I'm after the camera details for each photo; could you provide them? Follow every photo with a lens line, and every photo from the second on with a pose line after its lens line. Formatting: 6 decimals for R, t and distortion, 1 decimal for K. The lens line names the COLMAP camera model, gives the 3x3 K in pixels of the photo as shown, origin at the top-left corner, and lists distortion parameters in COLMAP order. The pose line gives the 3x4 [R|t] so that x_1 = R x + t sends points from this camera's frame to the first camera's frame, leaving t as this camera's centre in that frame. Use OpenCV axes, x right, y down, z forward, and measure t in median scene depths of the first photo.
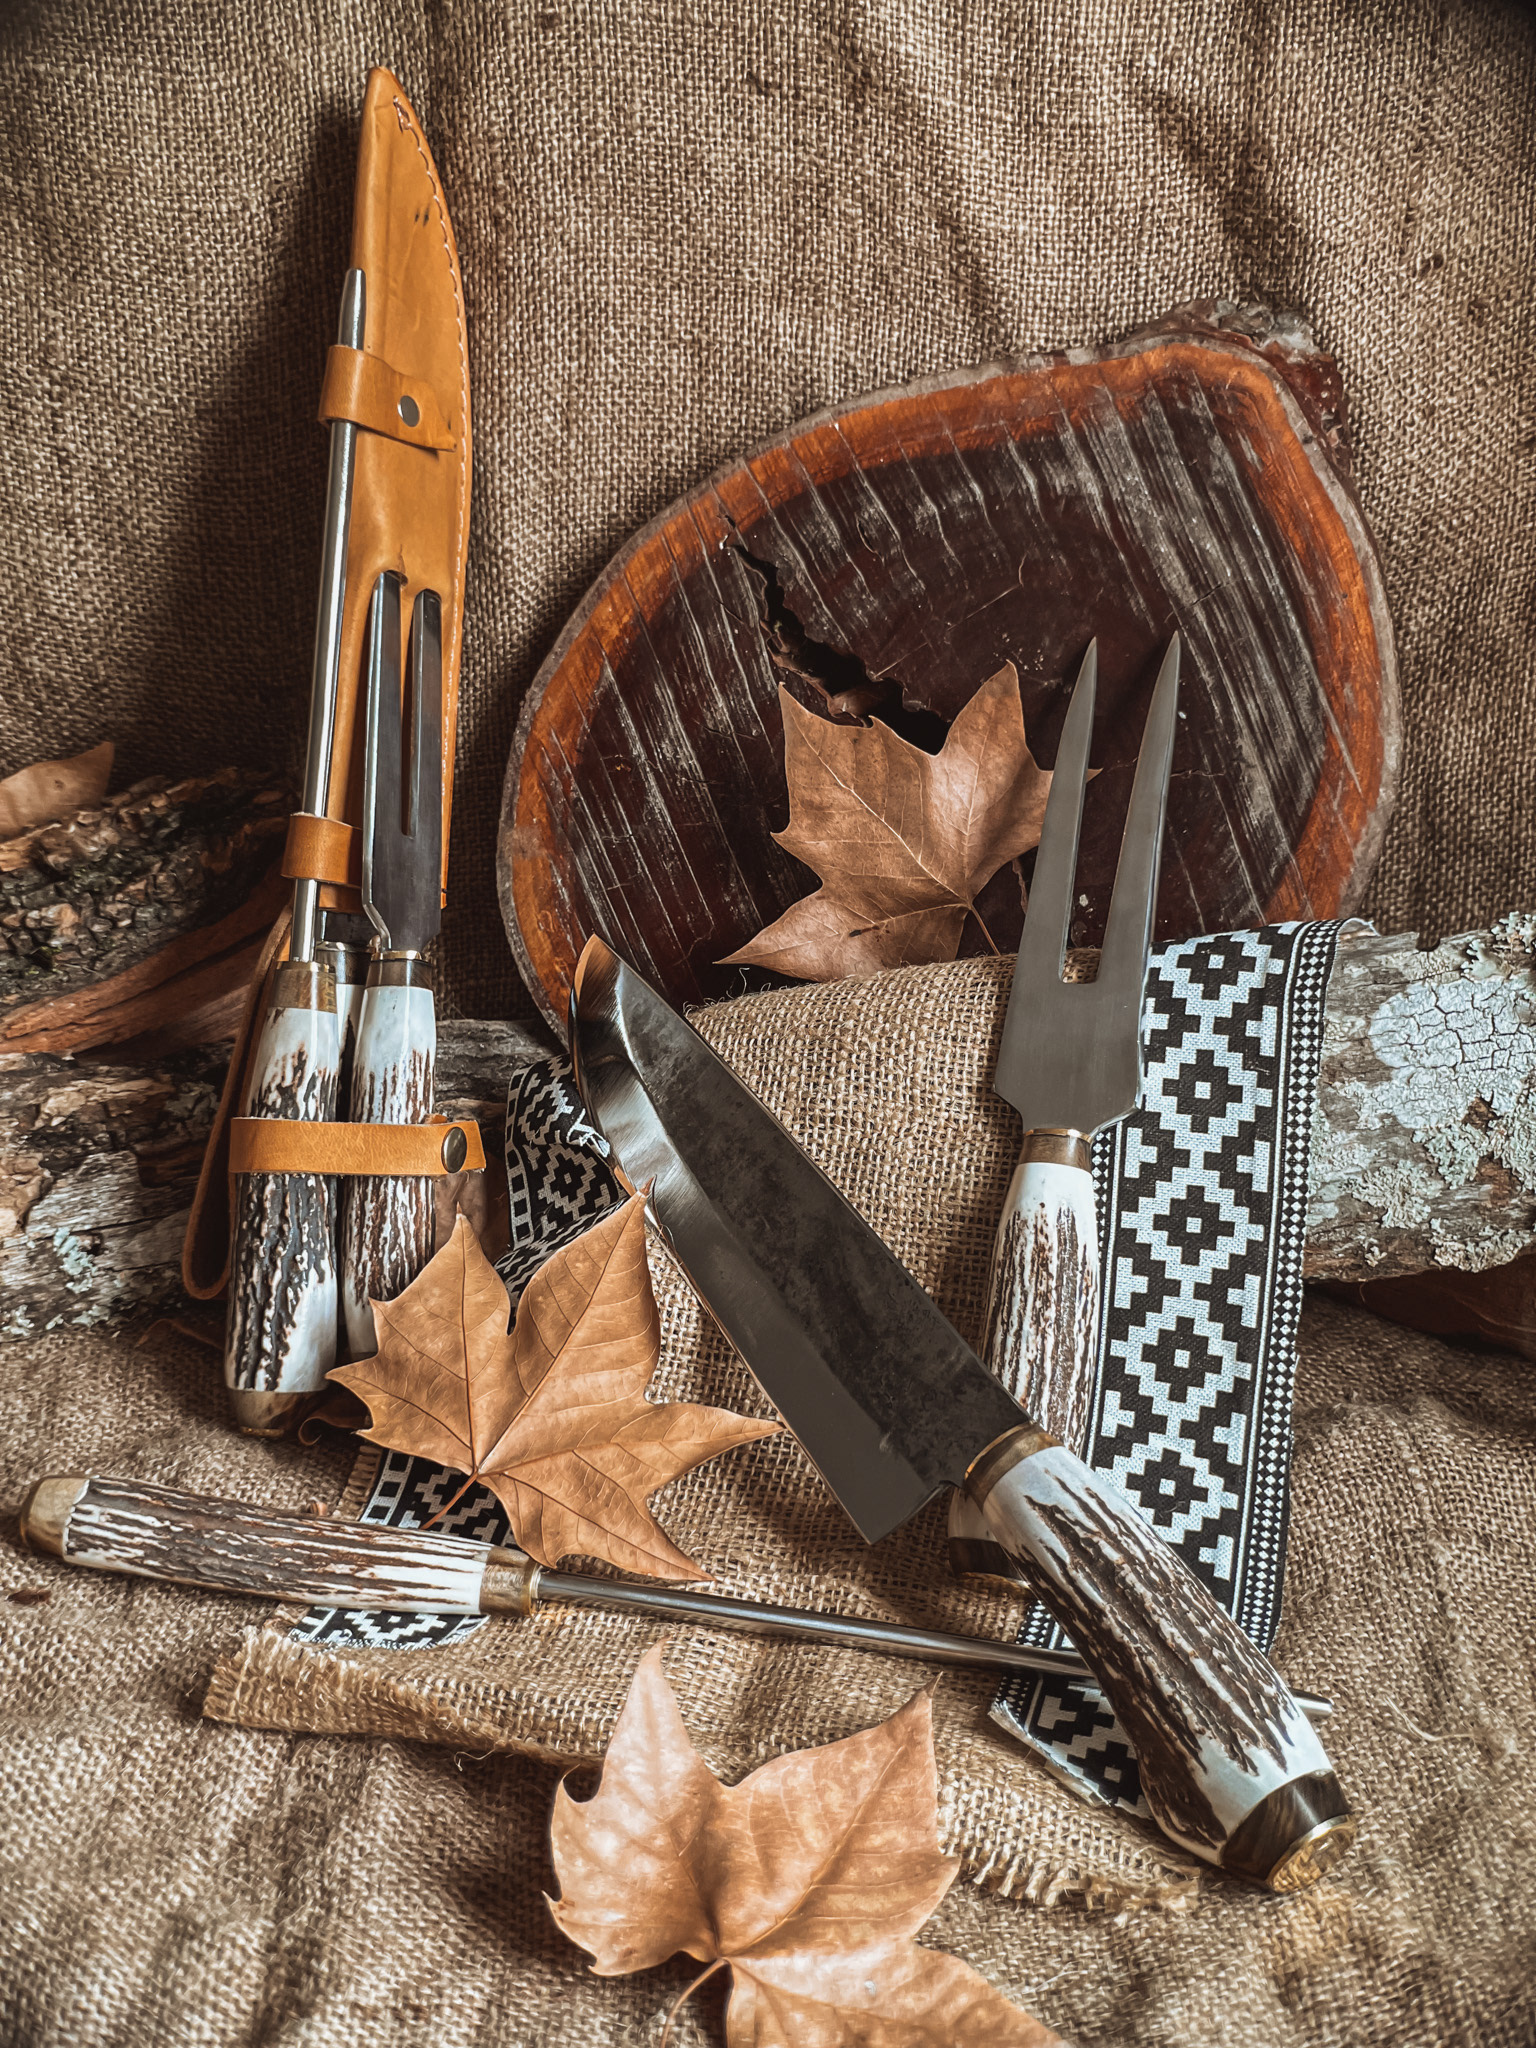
lens RADIAL K [[2661.1, 0, 762.8], [0, 2661.1, 965.5], [0, 0, 1]] dist [0.405527, -1.137445]
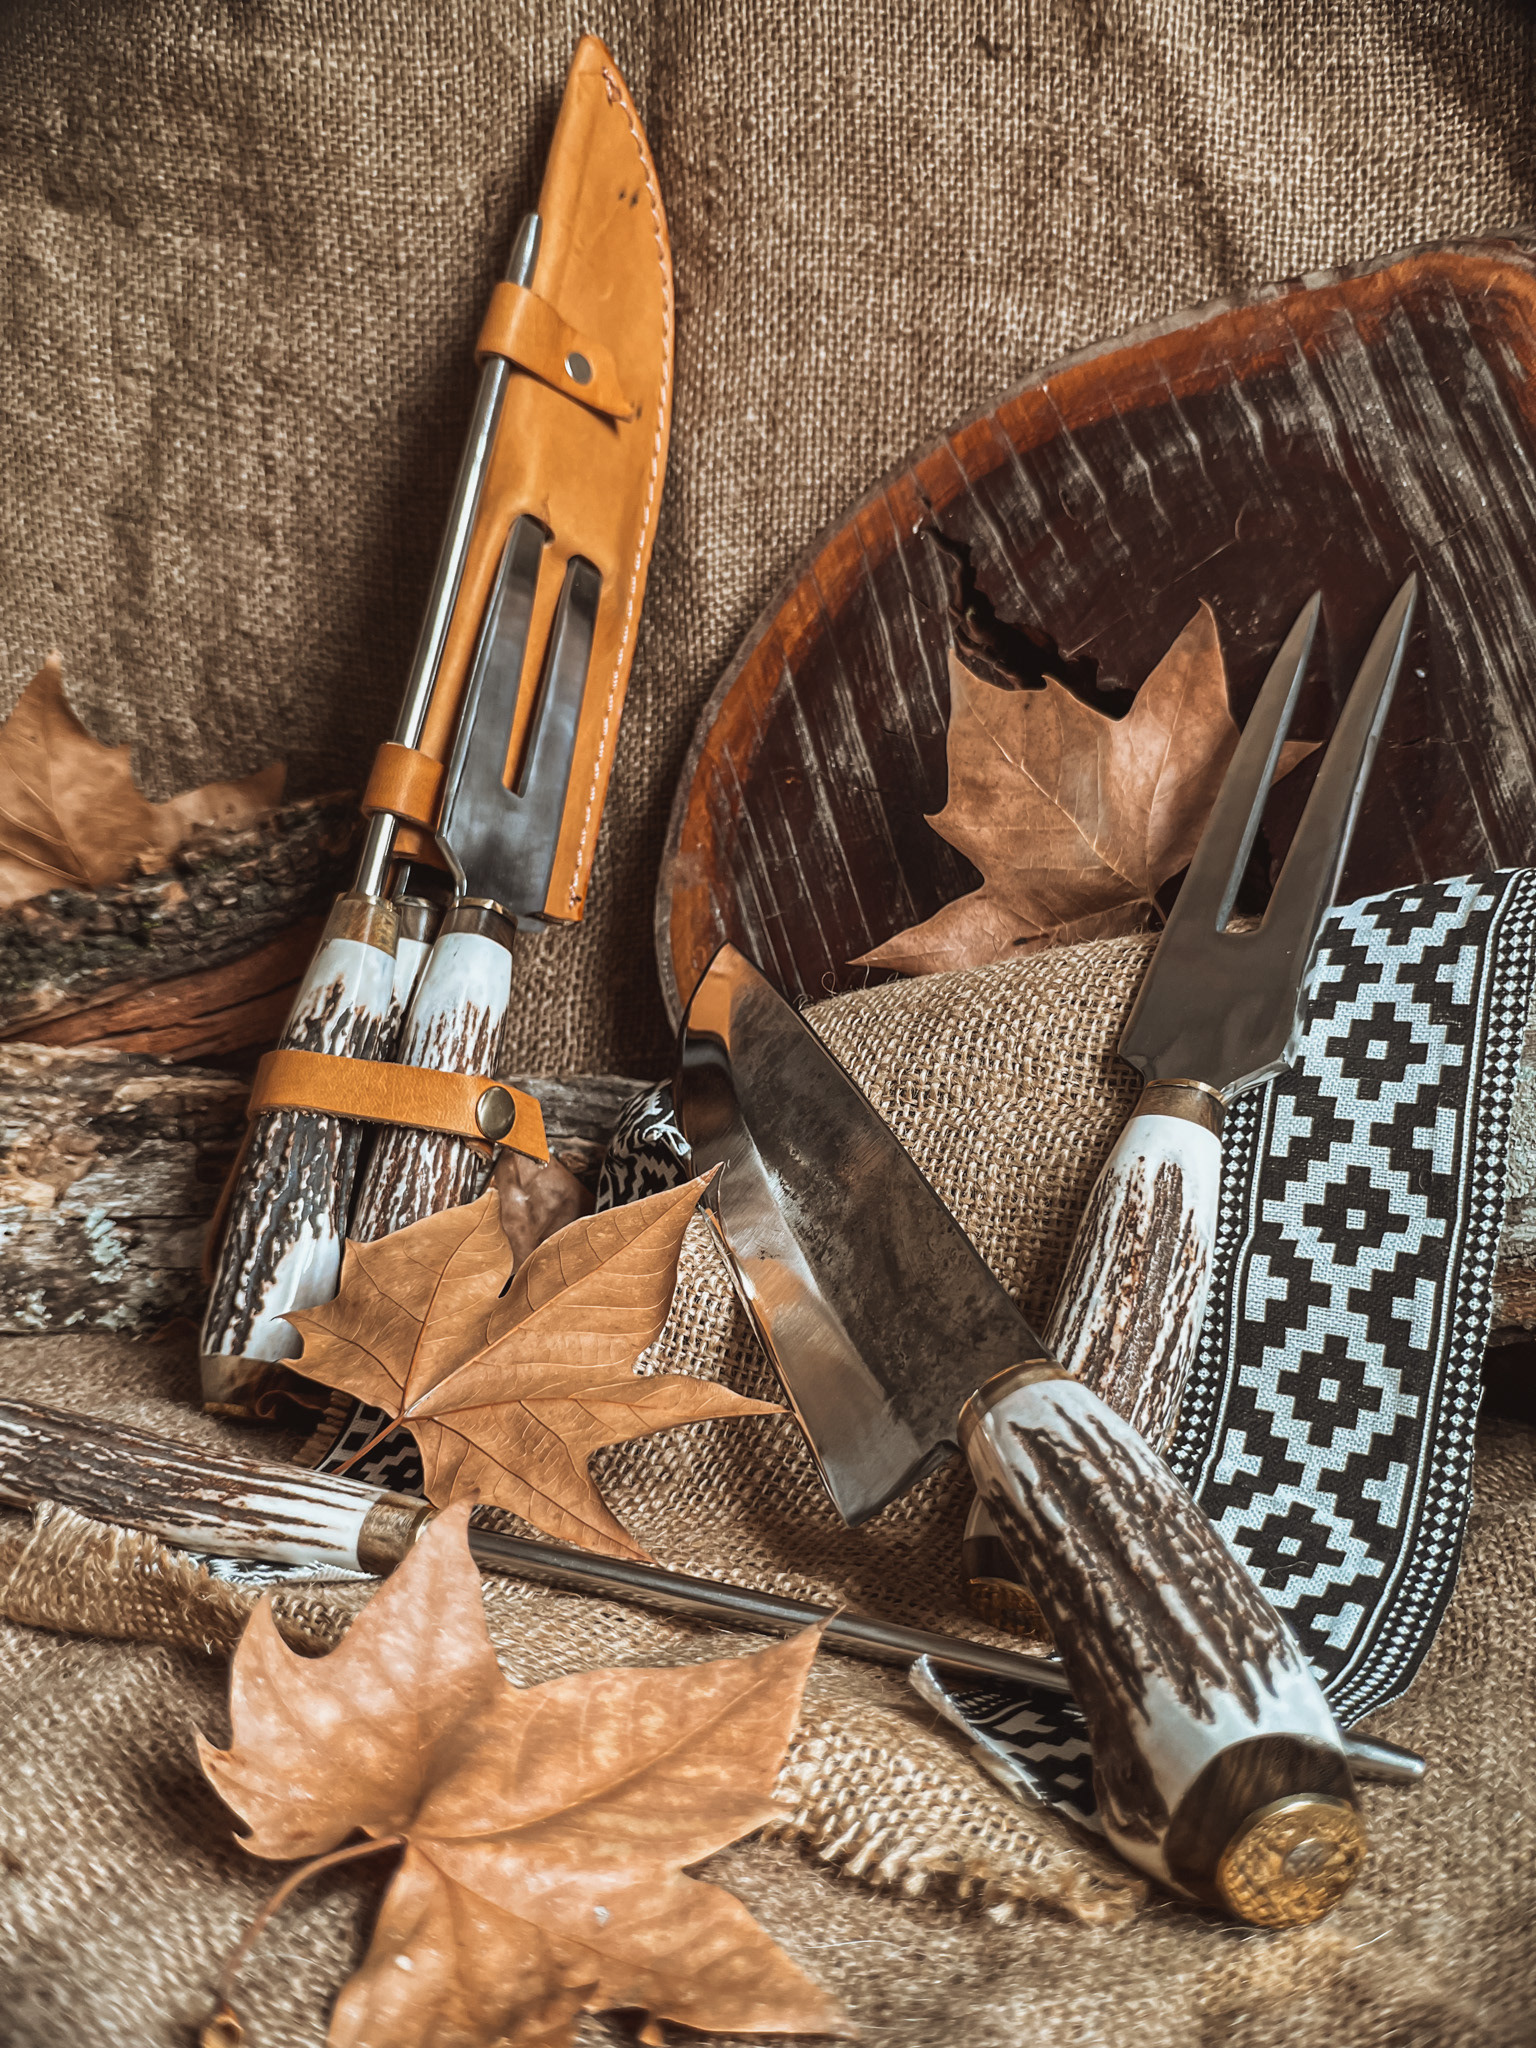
lens RADIAL K [[2661.1, 0, 762.8], [0, 2661.1, 965.5], [0, 0, 1]] dist [0.405527, -1.137445]
pose [[0.964253, 0.036386, -0.262473, 0.180862], [-0.104655, 0.962294, -0.251074, 0.218438], [0.243441, 0.269568, 0.931703, 0.203307]]
